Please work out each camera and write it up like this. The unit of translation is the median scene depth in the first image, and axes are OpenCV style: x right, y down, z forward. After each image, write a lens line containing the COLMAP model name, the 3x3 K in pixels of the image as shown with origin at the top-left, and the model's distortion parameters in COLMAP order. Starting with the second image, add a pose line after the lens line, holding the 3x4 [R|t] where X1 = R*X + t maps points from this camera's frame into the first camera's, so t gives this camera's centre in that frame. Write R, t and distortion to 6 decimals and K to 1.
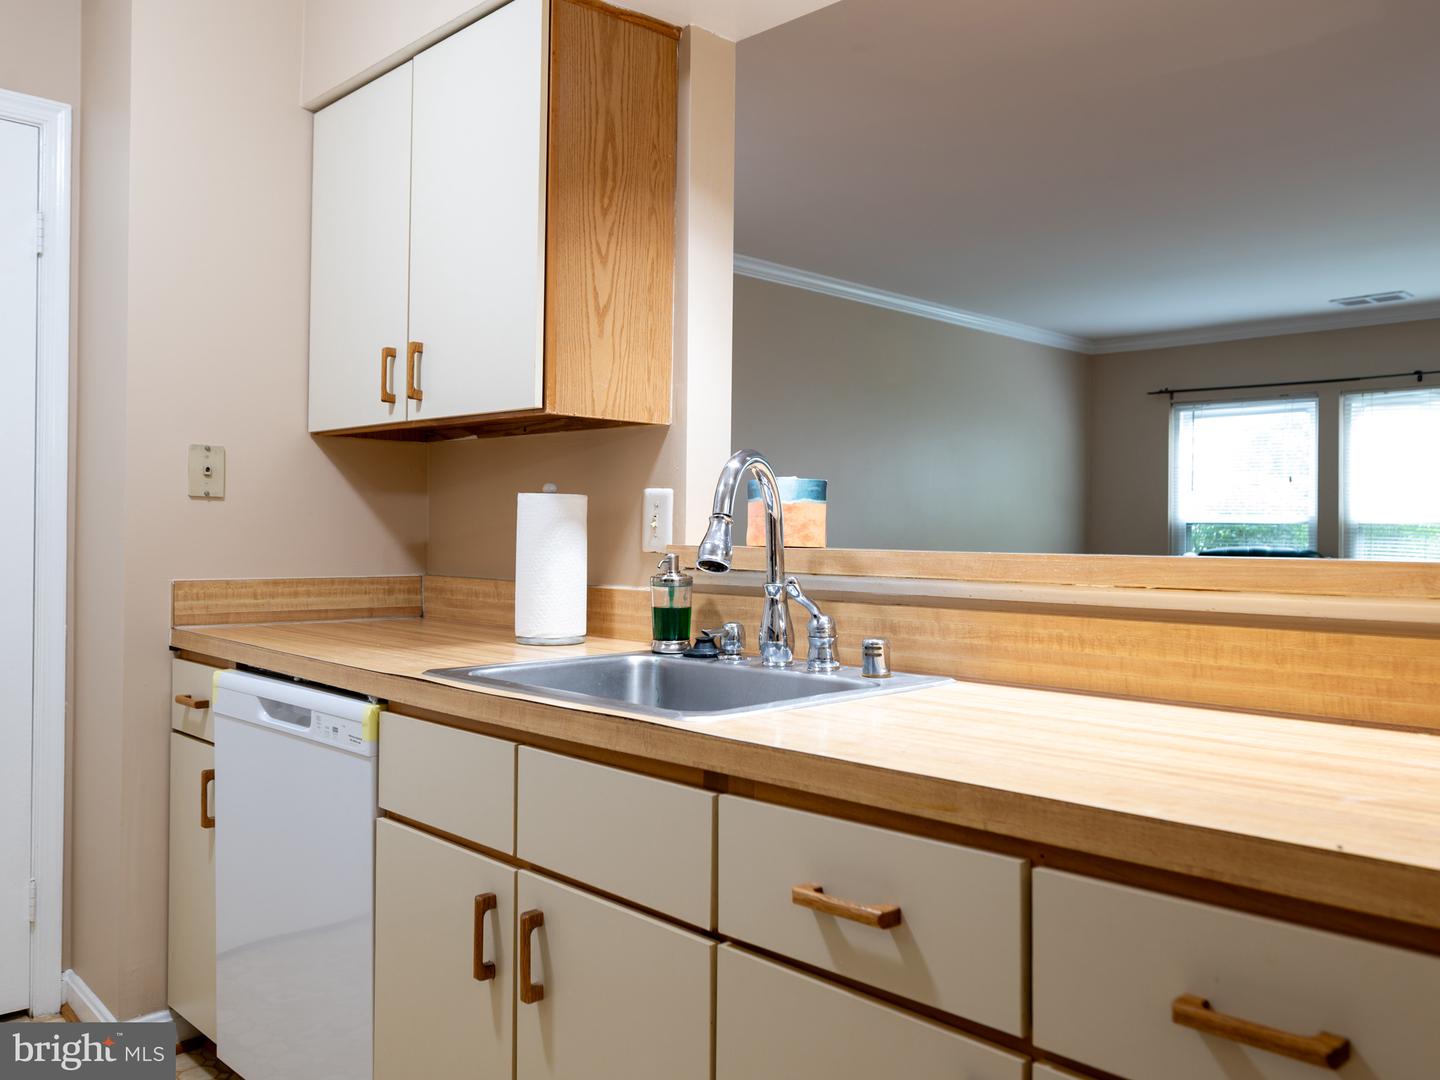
lens RADIAL K [[1132.4, 0, 696.4], [0, 1132.4, 526.4], [0, 0, 1]] dist [-0.013584, 0.002458]
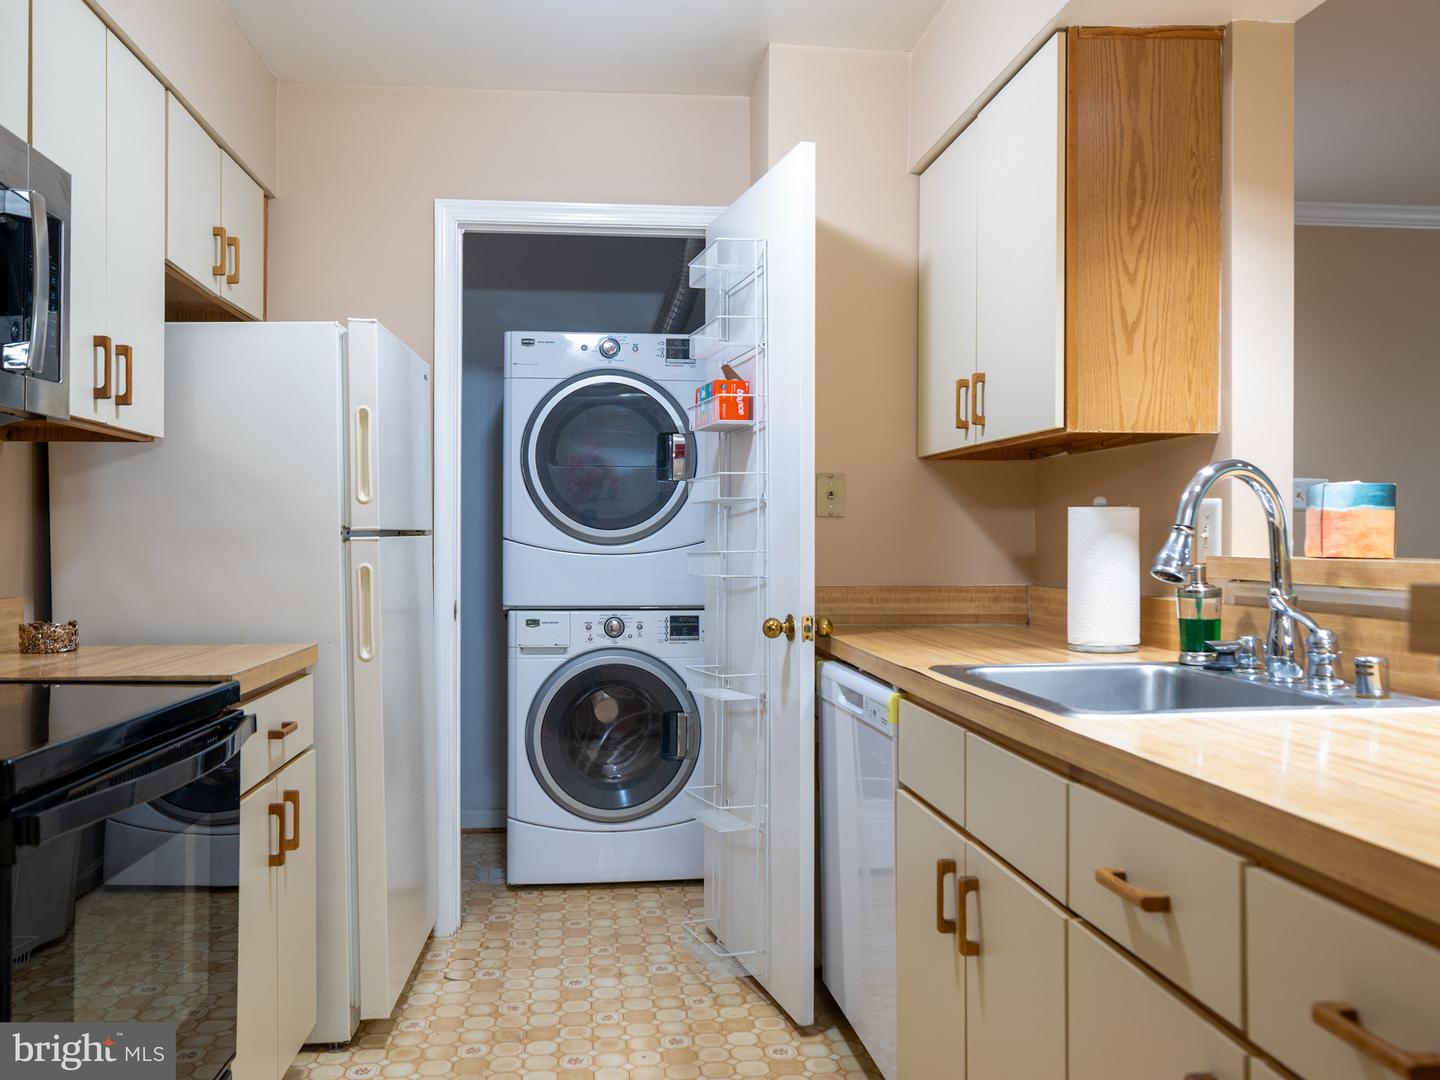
lens RADIAL K [[1132.4, 0, 696.4], [0, 1132.4, 526.4], [0, 0, 1]] dist [-0.013584, 0.002458]
pose [[0.800376, -0.018217, -0.599221, 0.213845], [0.011878, 0.999824, -0.014532, -0.000290], [0.599380, 0.004513, 0.800452, -0.054920]]
